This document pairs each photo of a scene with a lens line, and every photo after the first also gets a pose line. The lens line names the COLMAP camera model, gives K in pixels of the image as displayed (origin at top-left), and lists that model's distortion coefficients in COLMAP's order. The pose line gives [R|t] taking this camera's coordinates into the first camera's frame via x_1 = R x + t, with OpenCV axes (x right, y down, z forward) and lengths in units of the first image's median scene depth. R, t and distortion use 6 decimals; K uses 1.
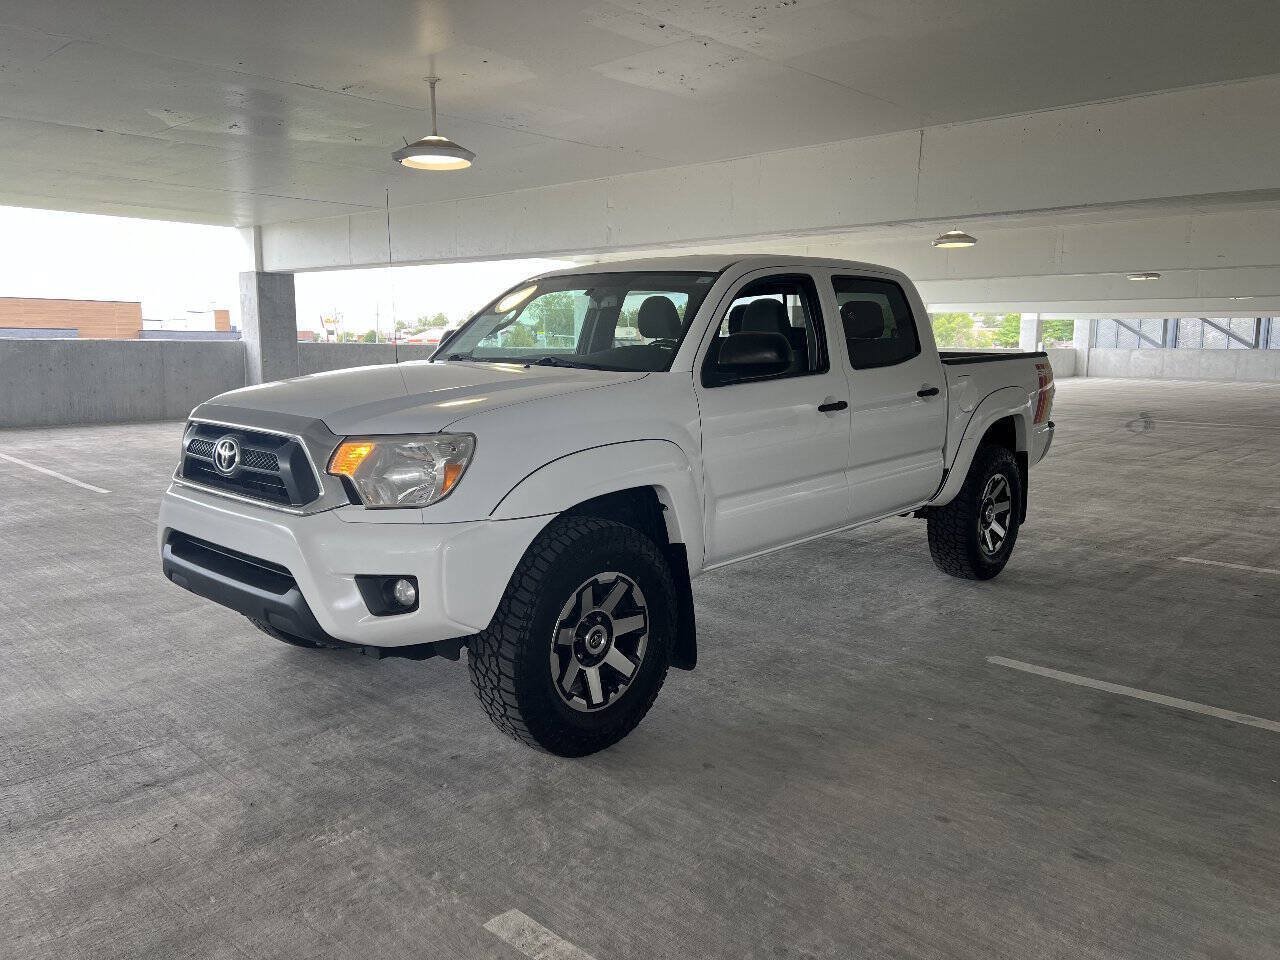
lens RADIAL K [[957.3, 0, 633.6], [0, 957.3, 474.8], [0, 0, 1]] dist [0.038133, -0.027144]
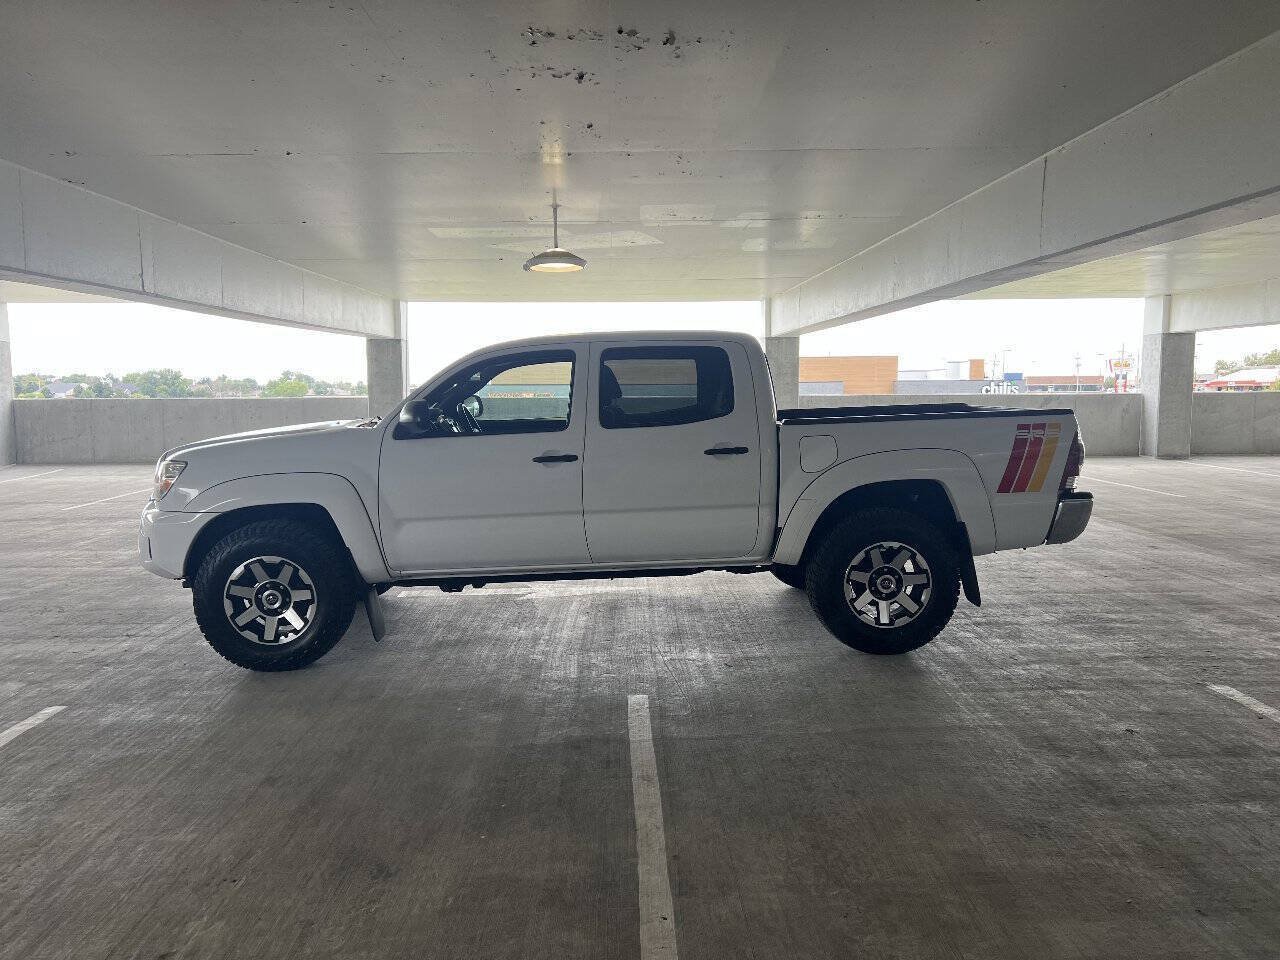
lens RADIAL K [[957.3, 0, 640.6], [0, 957.3, 479.8], [0, 0, 1]] dist [0.038133, -0.027144]
pose [[0.706129, 0.047748, -0.706471, 1.434997], [-0.077422, 0.996948, -0.010005, -0.051765], [0.703837, 0.061761, 0.707671, 0.288553]]
